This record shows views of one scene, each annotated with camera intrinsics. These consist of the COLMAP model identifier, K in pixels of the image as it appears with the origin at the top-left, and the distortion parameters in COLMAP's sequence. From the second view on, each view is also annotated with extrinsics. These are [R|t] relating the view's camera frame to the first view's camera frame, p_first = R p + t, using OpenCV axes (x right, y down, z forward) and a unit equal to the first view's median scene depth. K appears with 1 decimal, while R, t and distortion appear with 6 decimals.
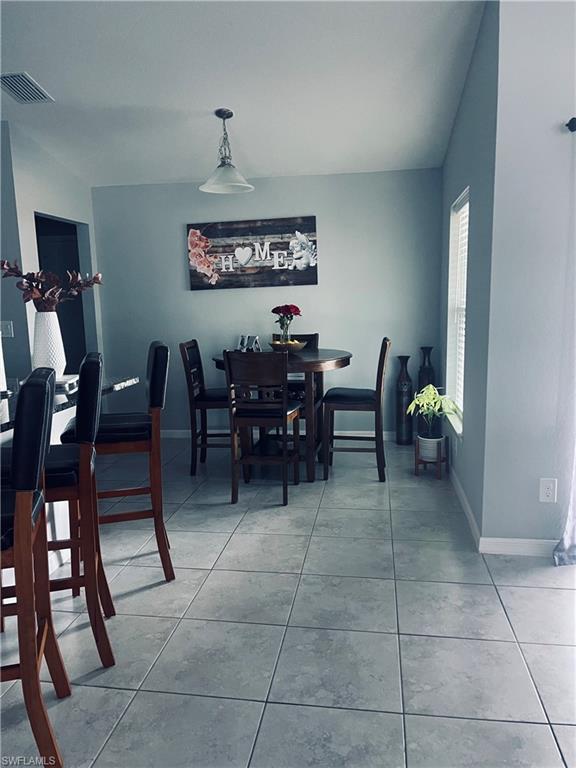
lens RADIAL K [[581.1, 0, 283.8], [0, 581.1, 389.4], [0, 0, 1]] dist [0.045863, -0.023526]
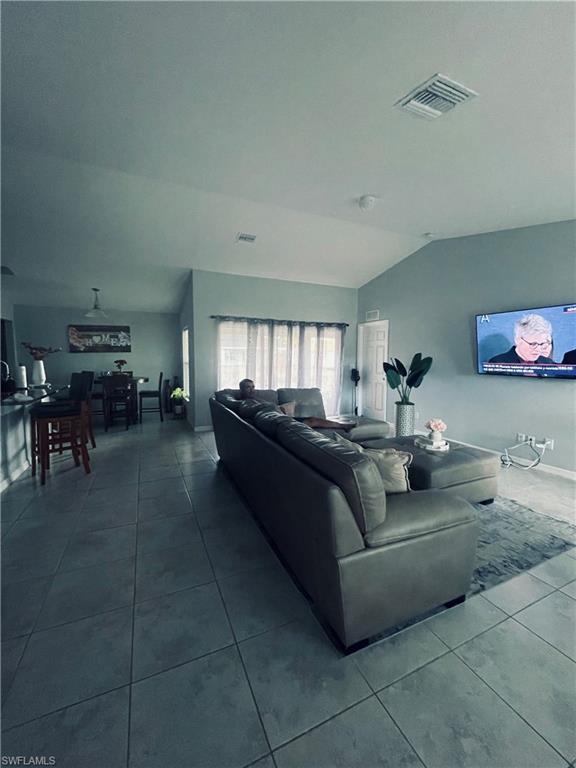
lens RADIAL K [[309.9, 0, 284.6], [0, 309.9, 384.1], [0, 0, 1]] dist [-0.002587, -0.000457]
pose [[0.833958, -0.021598, 0.551404, -0.160688], [0.062058, 0.996566, -0.054825, 0.091088], [-0.548327, 0.079941, 0.832435, -0.592454]]
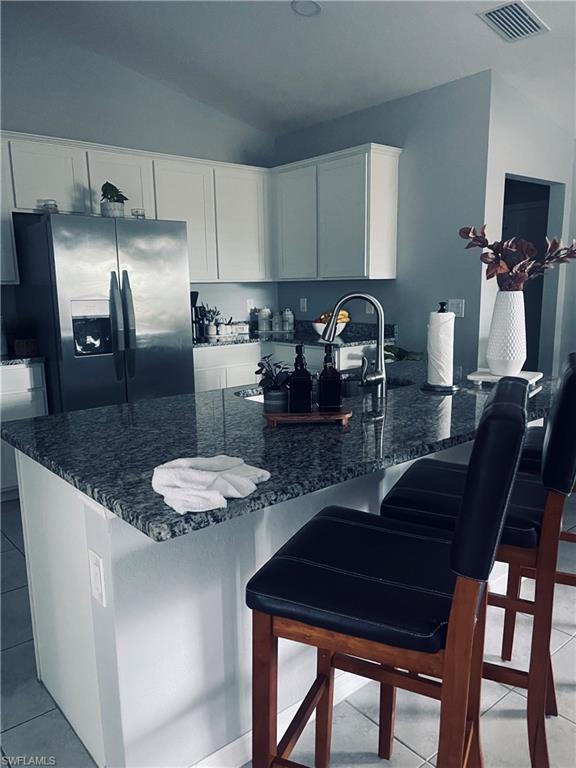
lens RADIAL K [[581.1, 0, 287.5], [0, 581.1, 391.3], [0, 0, 1]] dist [0.045863, -0.023526]
pose [[0.758150, 0.129914, -0.639008, -0.074560], [-0.102832, 0.991511, 0.079575, -0.019871], [0.643921, 0.005380, 0.765073, 0.134167]]
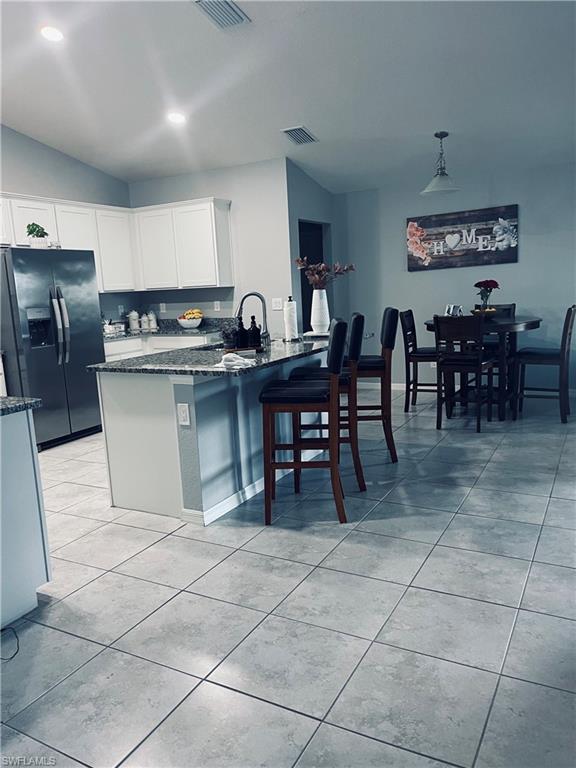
lens RADIAL K [[581.1, 0, 283.9], [0, 581.1, 385.0], [0, 0, 1]] dist [0.045863, -0.023526]
pose [[0.940680, 0.033430, -0.337644, 0.026892], [-0.024261, 0.999214, 0.031340, 0.051224], [0.338426, -0.021289, 0.940752, -0.339423]]
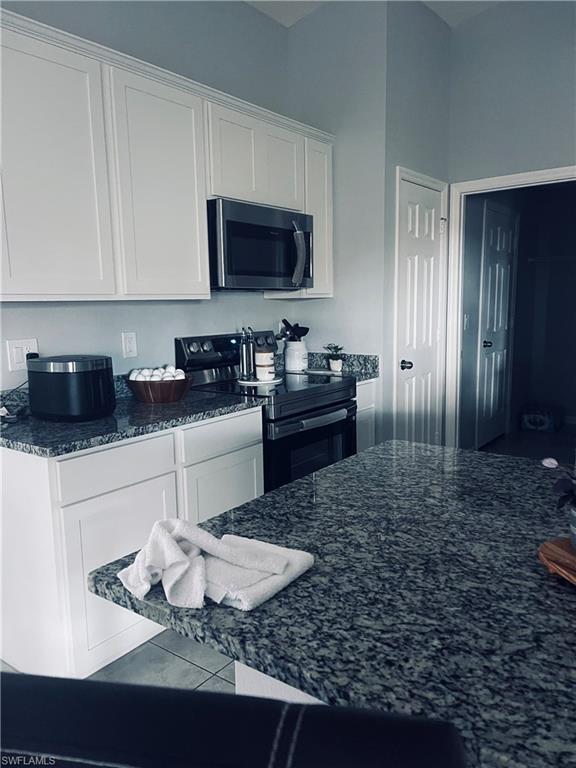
lens RADIAL K [[581.1, 0, 288.4], [0, 581.1, 384.2], [0, 0, 1]] dist [0.045863, -0.023526]
pose [[-0.464035, 0.159184, -0.871397, -0.114307], [-0.111793, 0.965332, 0.235875, -0.067618], [0.878734, 0.206871, -0.430152, 0.422429]]
